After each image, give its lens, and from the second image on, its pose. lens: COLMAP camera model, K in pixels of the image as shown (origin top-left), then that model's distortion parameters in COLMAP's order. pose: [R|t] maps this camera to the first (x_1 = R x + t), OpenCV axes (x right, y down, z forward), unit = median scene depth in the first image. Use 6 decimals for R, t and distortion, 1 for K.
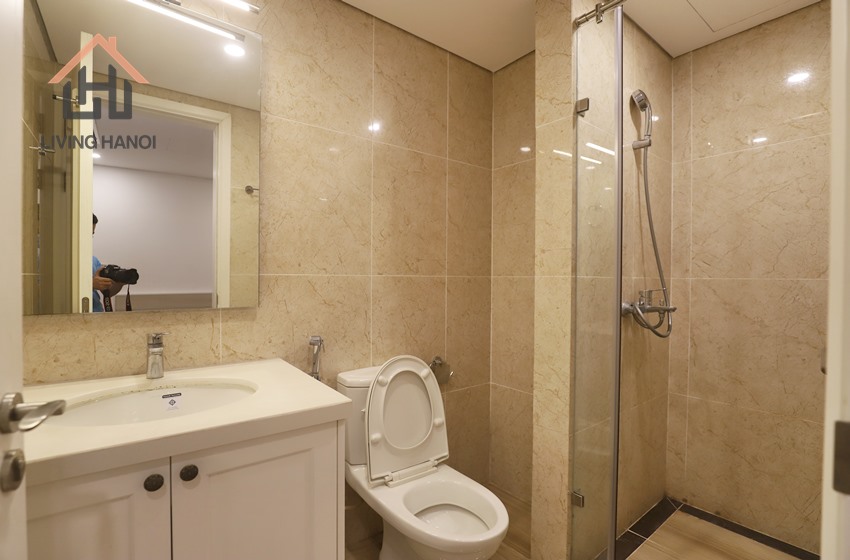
lens RADIAL K [[391.3, 0, 429.1], [0, 391.3, 280.9], [0, 0, 1]] dist [-0.027252, 0.000872]
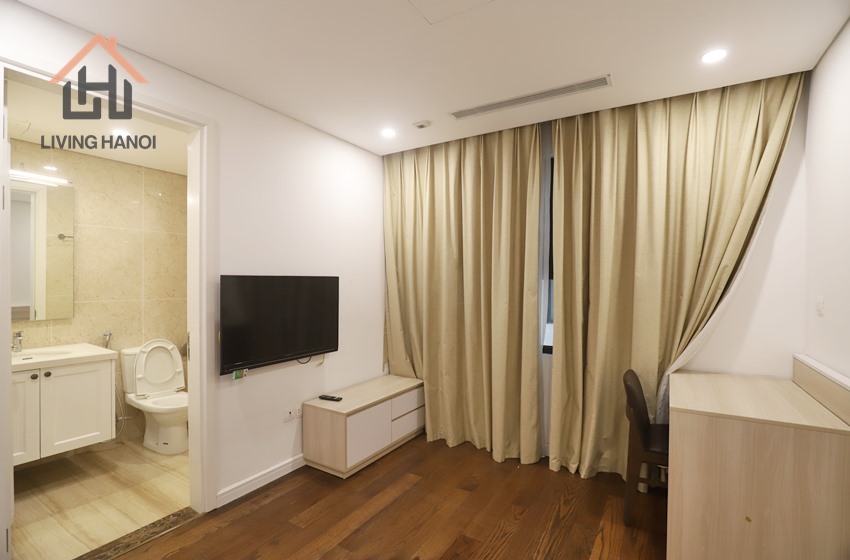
lens RADIAL K [[391.3, 0, 429.1], [0, 391.3, 280.9], [0, 0, 1]] dist [-0.027252, 0.000872]
pose [[0.938099, -0.006714, 0.346301, 0.578426], [0.009409, 0.999937, -0.006099, -0.091226], [-0.346239, 0.008980, 0.938103, -1.424720]]
